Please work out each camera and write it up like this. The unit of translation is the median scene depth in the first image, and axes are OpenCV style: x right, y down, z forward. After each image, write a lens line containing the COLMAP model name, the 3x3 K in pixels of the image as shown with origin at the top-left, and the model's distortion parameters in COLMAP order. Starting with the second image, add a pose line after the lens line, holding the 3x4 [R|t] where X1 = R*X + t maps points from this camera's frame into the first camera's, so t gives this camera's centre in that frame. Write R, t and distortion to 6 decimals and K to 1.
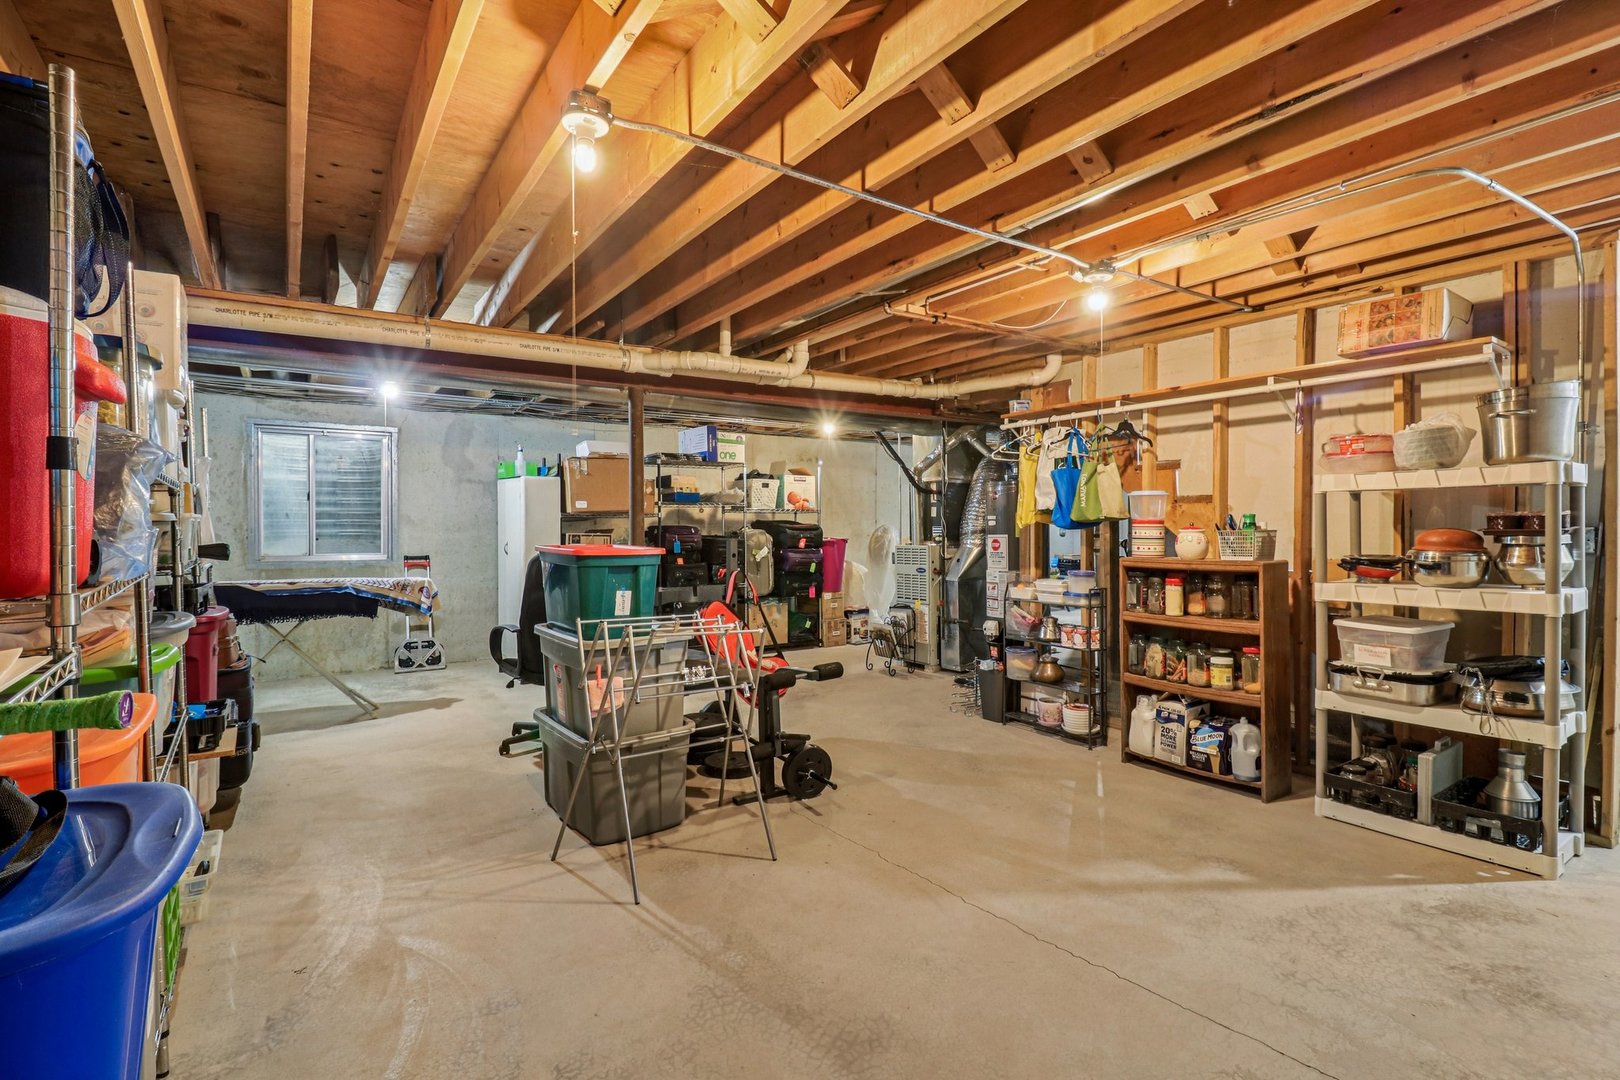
lens RADIAL K [[765.8, 0, 804.4], [0, 765.8, 528.8], [0, 0, 1]] dist [0.015915, -0.009243]
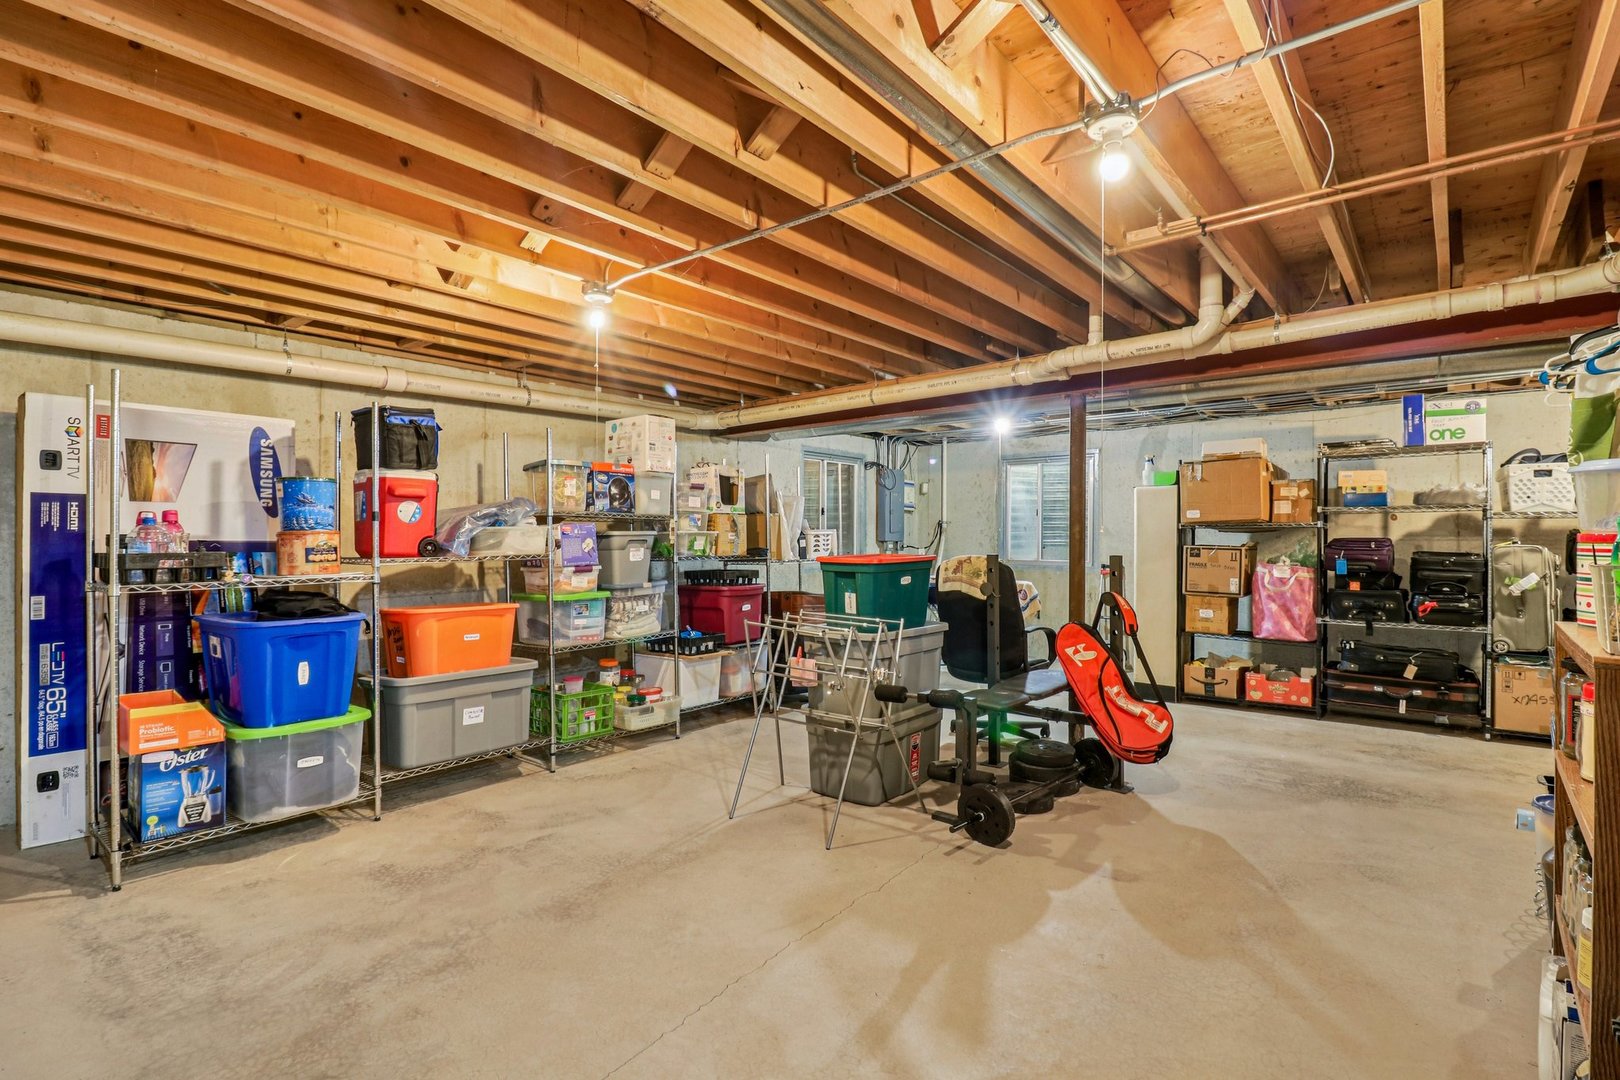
lens RADIAL K [[765.8, 0, 801.2], [0, 765.8, 541.6], [0, 0, 1]] dist [0.015915, -0.009243]
pose [[0.262838, 0.010675, -0.964781, 0.700080], [-0.007208, 0.999933, 0.009101, -0.006526], [0.964813, 0.004562, 0.262898, 0.481757]]
